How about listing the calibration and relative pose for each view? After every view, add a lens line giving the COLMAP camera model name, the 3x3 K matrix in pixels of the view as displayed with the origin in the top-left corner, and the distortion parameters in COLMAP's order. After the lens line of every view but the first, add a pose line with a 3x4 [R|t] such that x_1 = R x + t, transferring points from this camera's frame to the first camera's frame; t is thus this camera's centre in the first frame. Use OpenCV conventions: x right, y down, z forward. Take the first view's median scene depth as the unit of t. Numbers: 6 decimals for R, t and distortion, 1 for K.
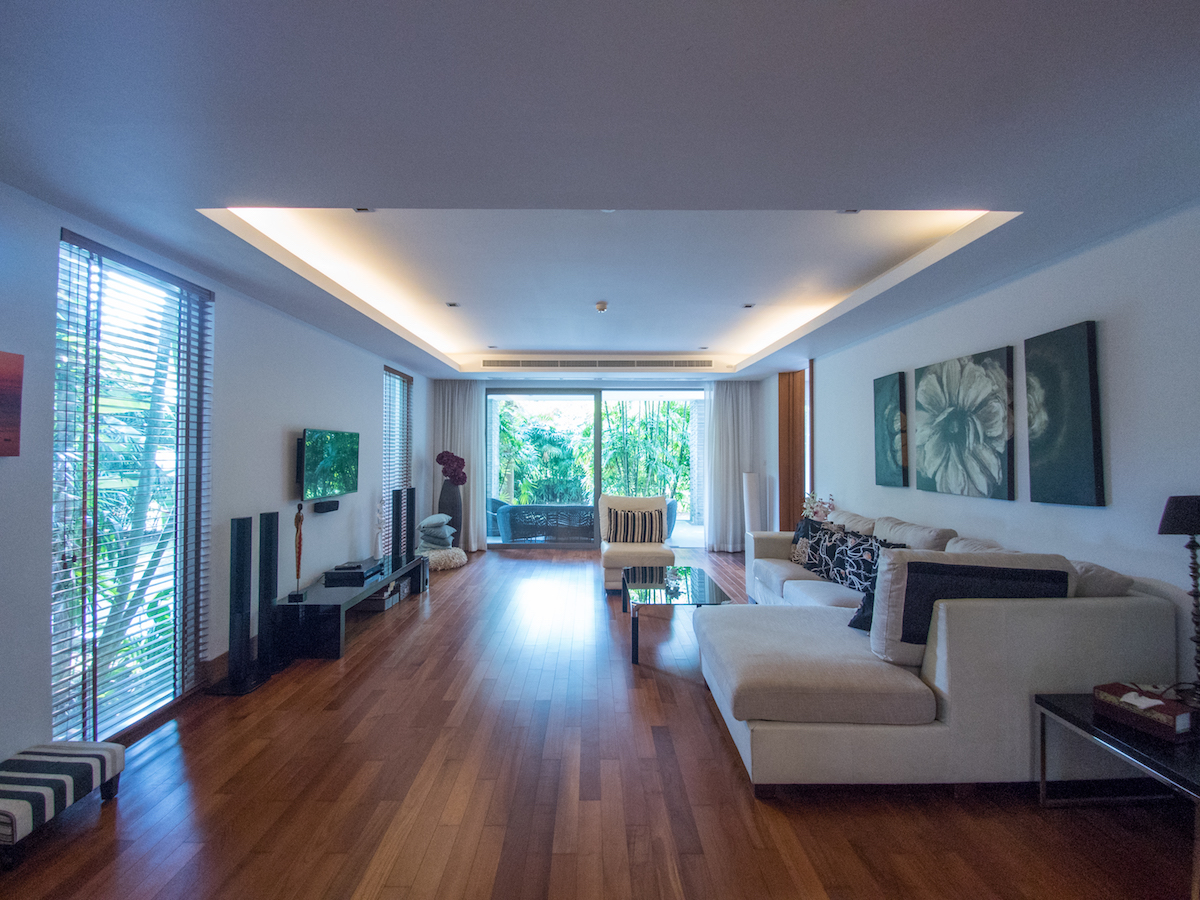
lens RADIAL K [[534.5, 0, 603.8], [0, 534.5, 447.0], [0, 0, 1]] dist [0.036635, -0.029037]
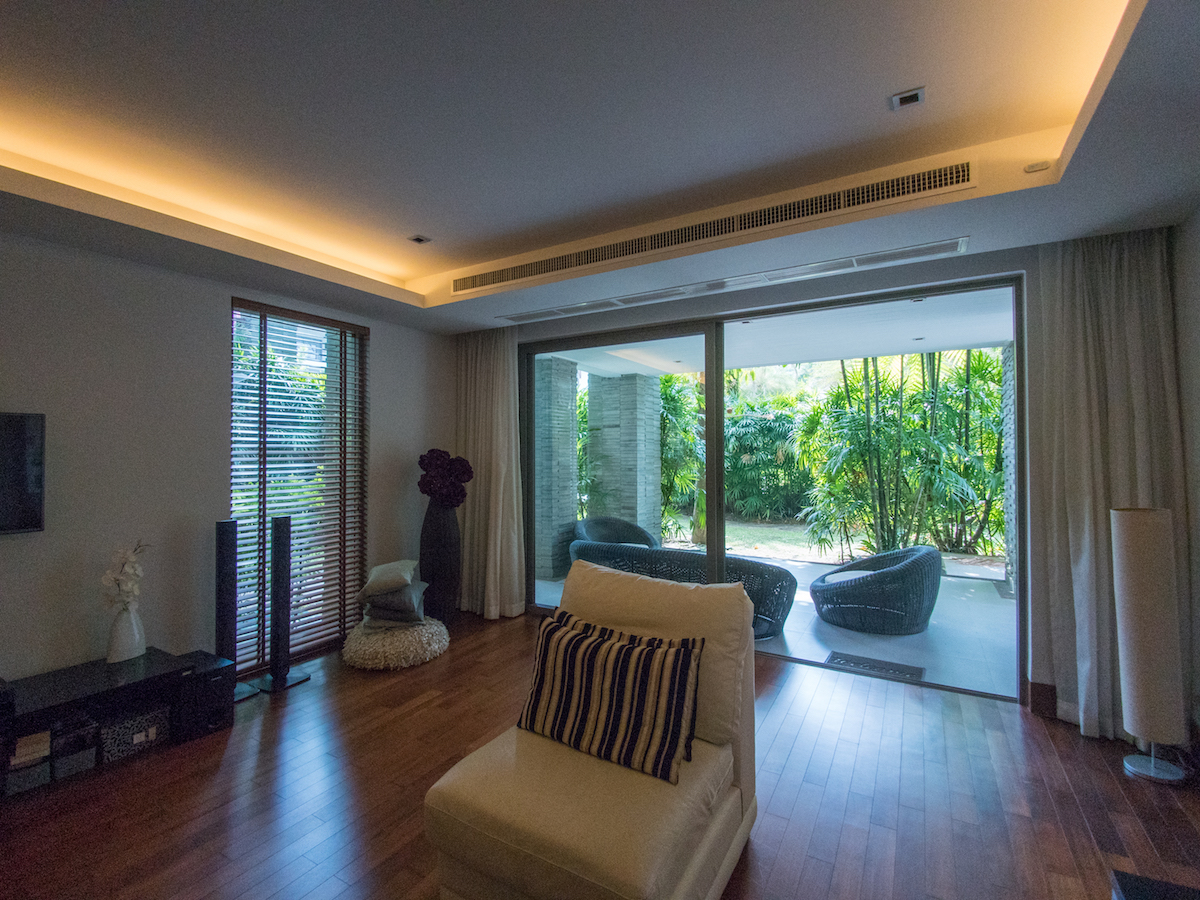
lens RADIAL K [[544.2, 0, 598.5], [0, 544.2, 442.0], [0, 0, 1]] dist [0.000418, -0.010039]
pose [[0.844248, -0.012934, -0.535796, 0.184950], [0.009197, 0.999911, -0.009645, 0.007417], [0.535873, 0.003215, 0.844292, 0.604941]]
